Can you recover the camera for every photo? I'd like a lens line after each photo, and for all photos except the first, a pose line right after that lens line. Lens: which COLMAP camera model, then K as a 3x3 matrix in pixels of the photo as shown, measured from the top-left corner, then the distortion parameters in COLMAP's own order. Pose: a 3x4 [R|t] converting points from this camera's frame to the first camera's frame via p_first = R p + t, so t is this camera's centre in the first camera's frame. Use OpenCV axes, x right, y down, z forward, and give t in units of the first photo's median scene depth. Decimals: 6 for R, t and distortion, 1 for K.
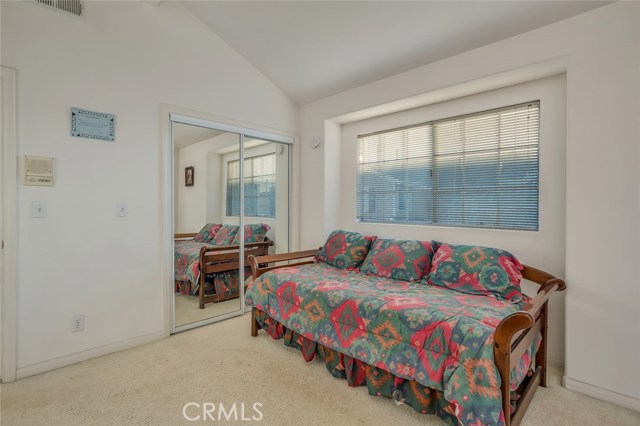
lens RADIAL K [[308.7, 0, 318.4], [0, 308.7, 208.4], [0, 0, 1]] dist [-0.006467, -0.000277]
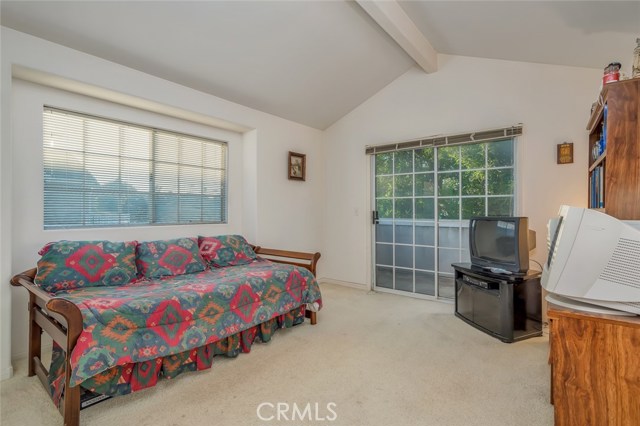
lens RADIAL K [[308.7, 0, 318.3], [0, 308.7, 211.3], [0, 0, 1]] dist [-0.006467, -0.000277]
pose [[-0.115082, -0.011567, 0.993289, -1.011962], [0.001236, 0.999930, 0.011788, -0.008424], [-0.993355, 0.002584, -0.115059, 0.747705]]
